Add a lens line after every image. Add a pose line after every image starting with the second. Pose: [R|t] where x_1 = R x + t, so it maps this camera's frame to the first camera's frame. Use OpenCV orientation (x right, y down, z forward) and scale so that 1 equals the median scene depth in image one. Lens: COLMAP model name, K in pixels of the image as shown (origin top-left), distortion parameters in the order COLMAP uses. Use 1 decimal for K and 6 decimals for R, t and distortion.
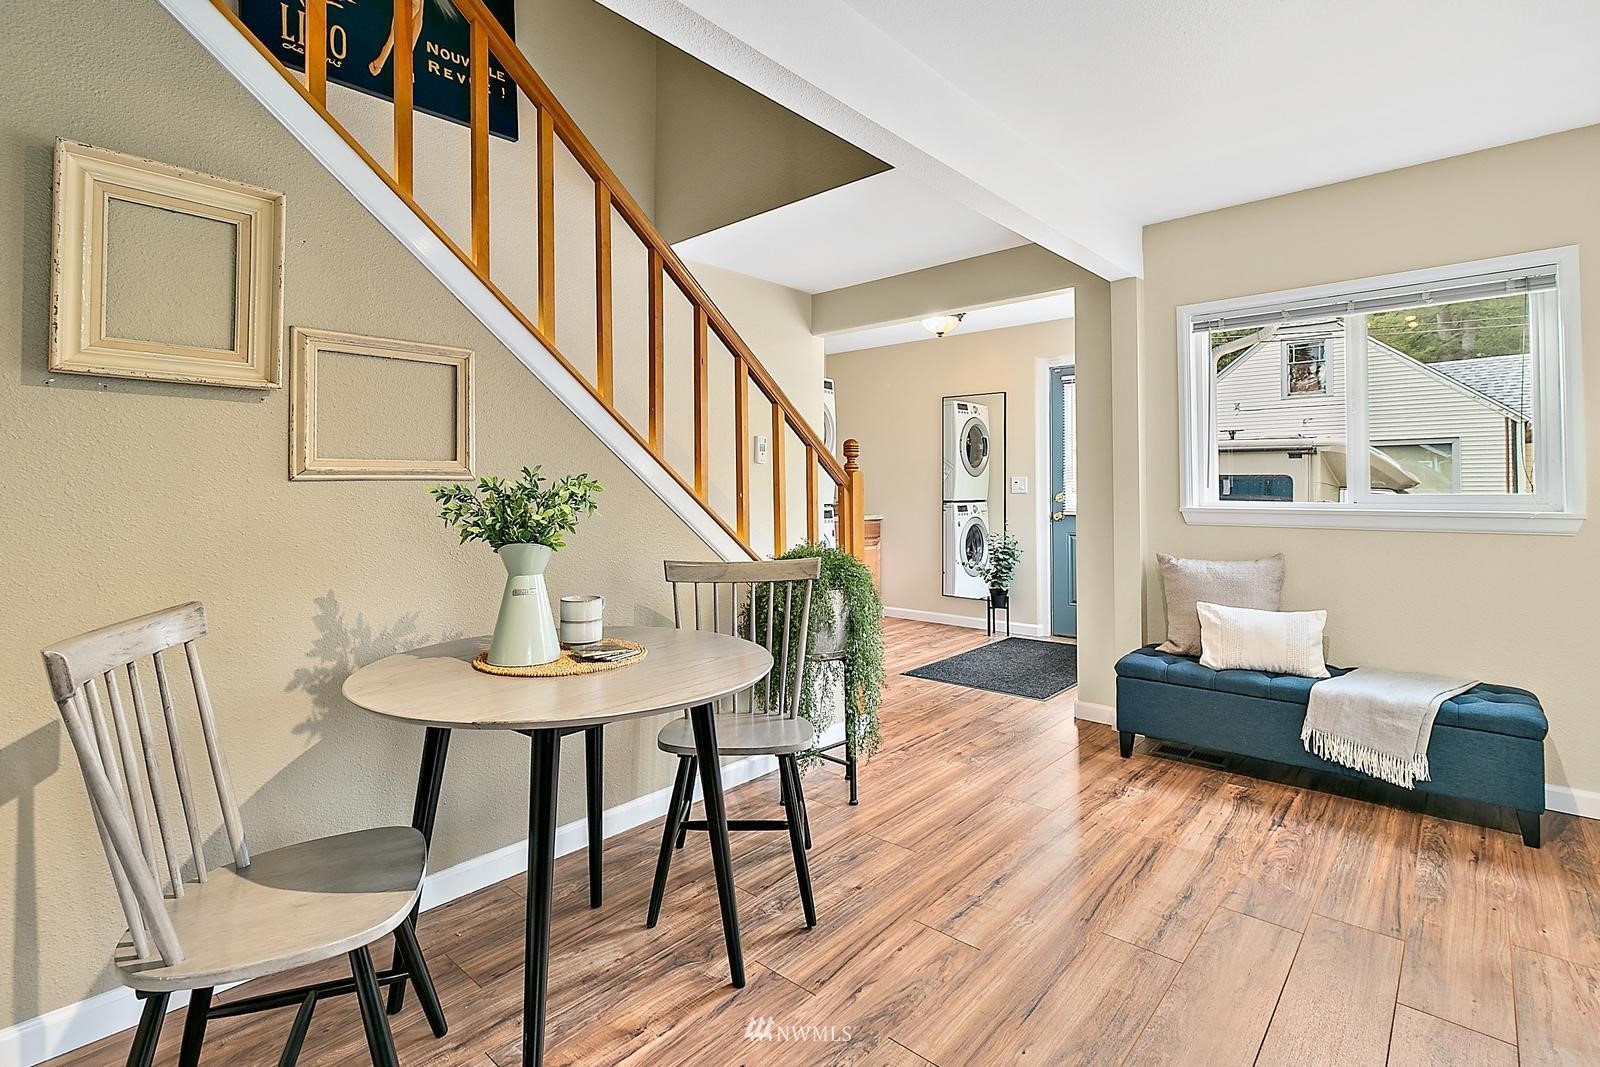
lens RADIAL K [[751.8, 0, 818.8], [0, 751.8, 502.0], [0, 0, 1]] dist [-0.005063, 0.003325]
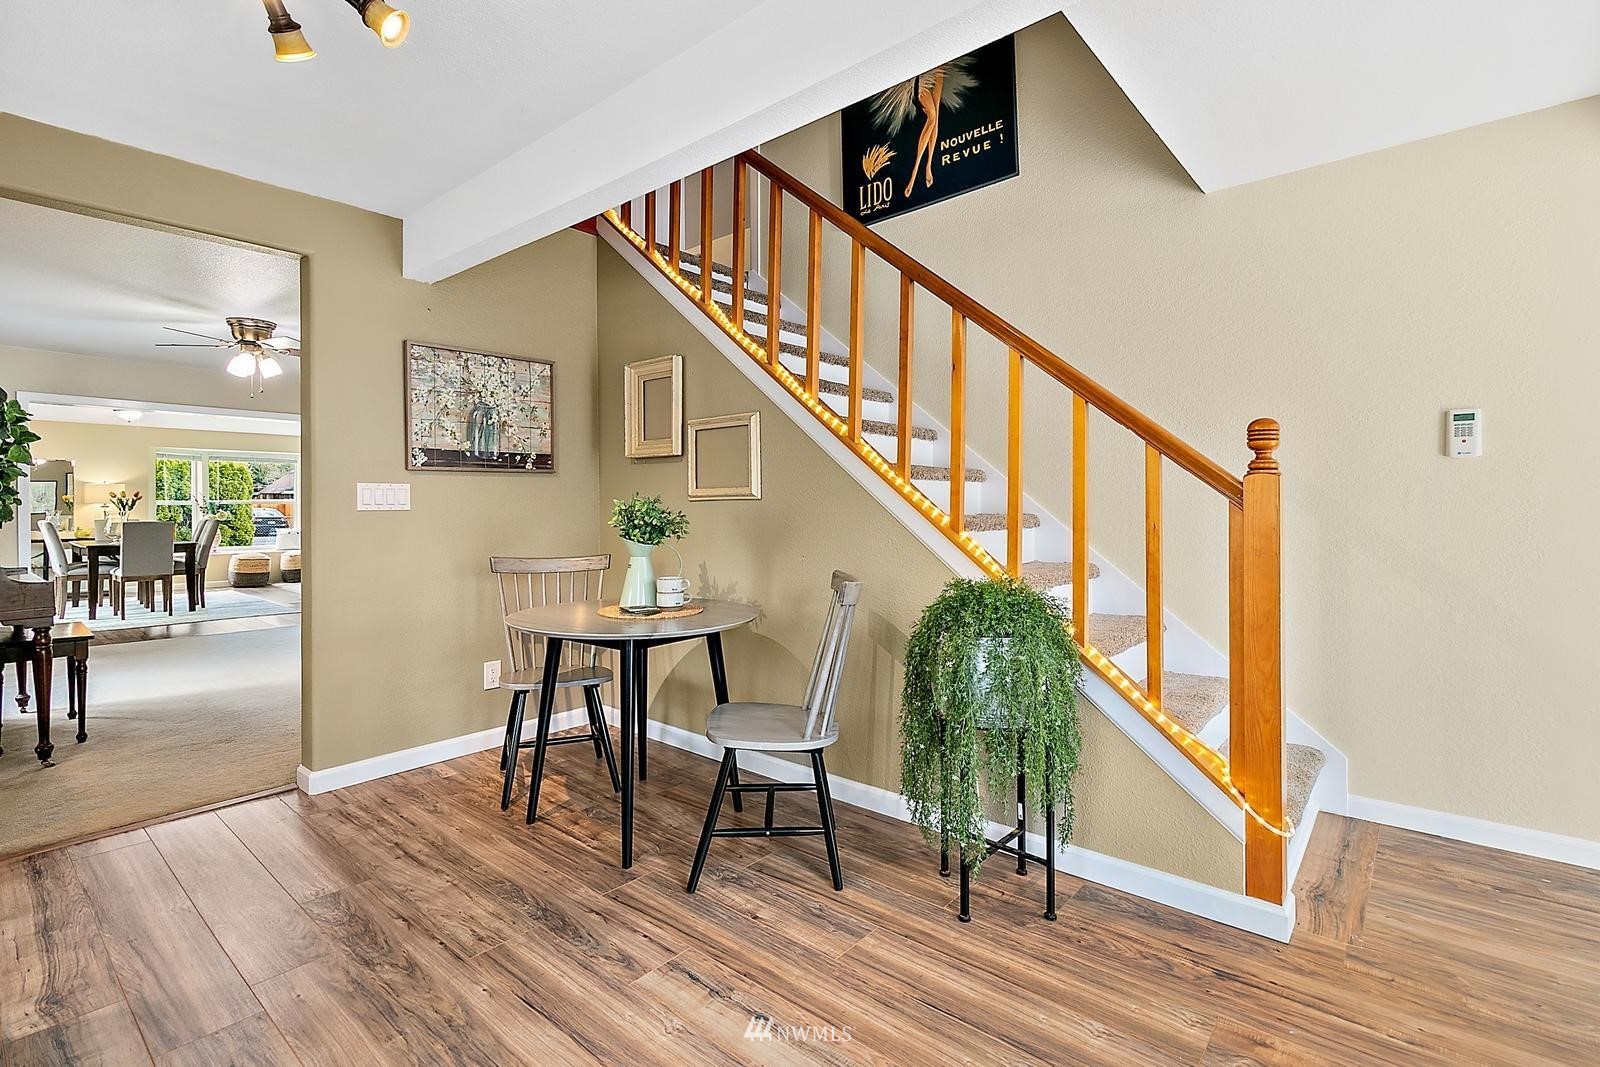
lens RADIAL K [[751.8, 0, 795.8], [0, 751.8, 530.2], [0, 0, 1]] dist [-0.005063, 0.003325]
pose [[0.002793, 0.035616, -0.999362, 1.061689], [-0.012564, 0.999288, 0.035578, -0.023329], [0.999917, 0.012457, 0.003239, 1.100857]]
